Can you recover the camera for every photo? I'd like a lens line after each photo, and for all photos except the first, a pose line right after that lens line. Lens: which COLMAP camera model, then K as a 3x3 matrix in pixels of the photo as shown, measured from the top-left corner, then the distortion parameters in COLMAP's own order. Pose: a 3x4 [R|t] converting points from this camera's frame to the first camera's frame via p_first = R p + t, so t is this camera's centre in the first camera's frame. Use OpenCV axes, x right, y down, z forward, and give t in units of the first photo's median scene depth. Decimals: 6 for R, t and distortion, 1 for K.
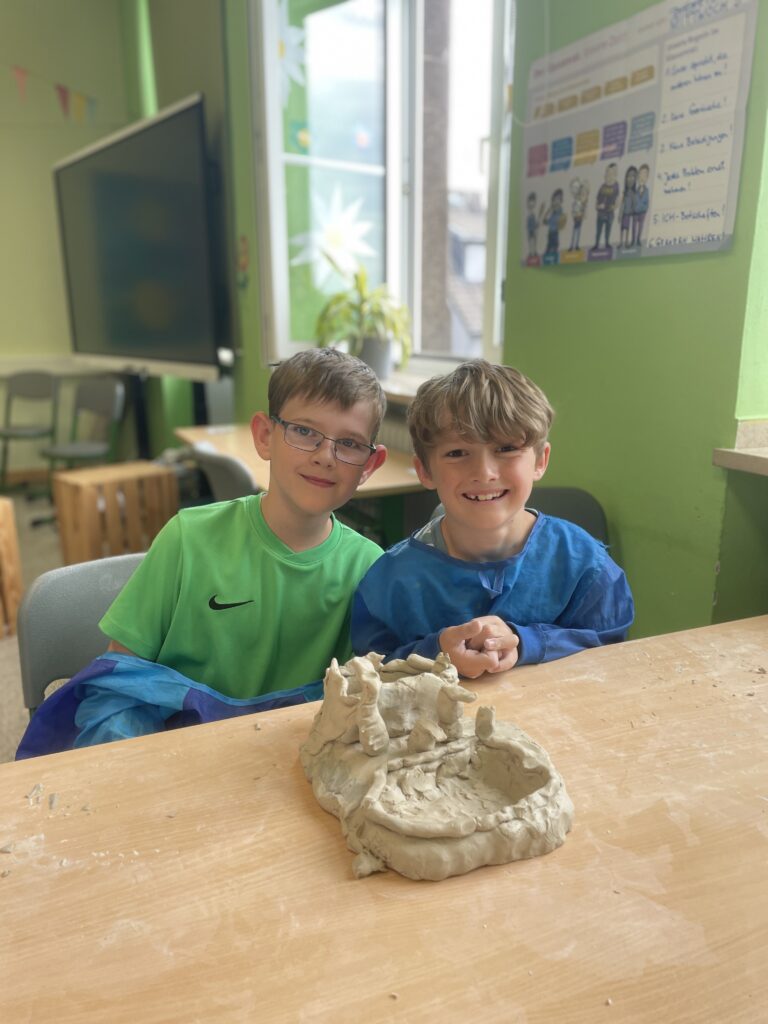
lens RADIAL K [[814.4, 0, 385.2], [0, 814.4, 515.6], [0, 0, 1]] dist [0.016826, -0.025343]
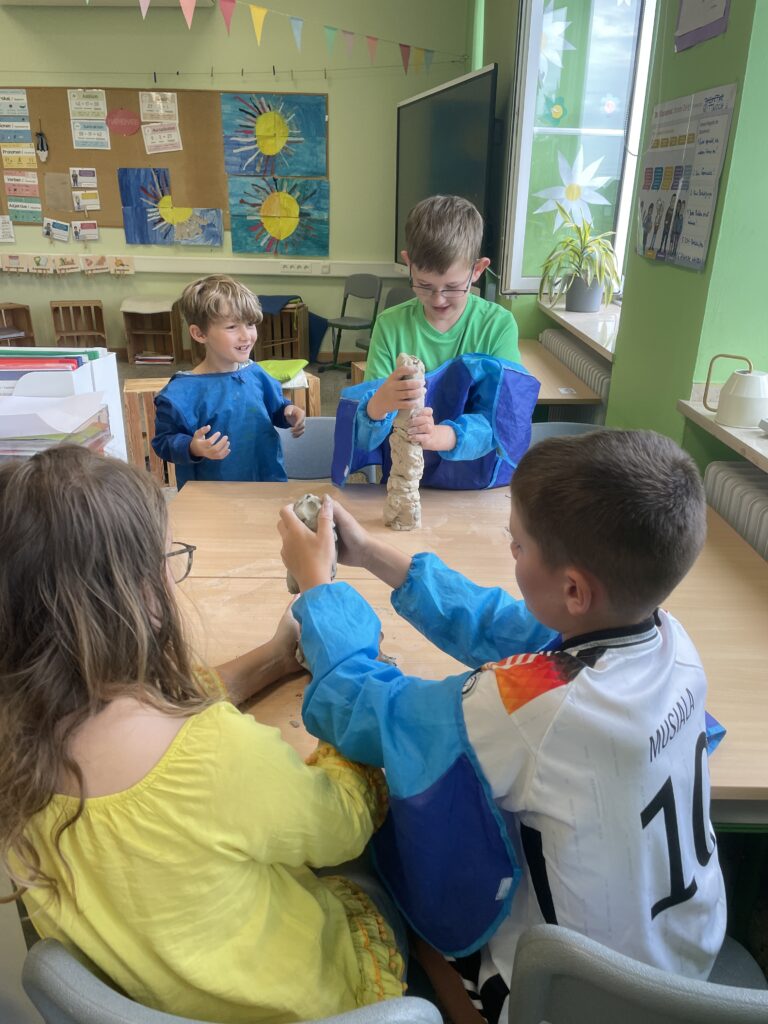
lens RADIAL K [[814.4, 0, 382.1], [0, 814.4, 512.3], [0, 0, 1]] dist [0.016826, -0.025343]
pose [[0.909044, 0.164991, -0.382646, 0.380716], [-0.113445, 0.981579, 0.153731, -0.032848], [0.400961, -0.096338, 0.911016, -0.491866]]
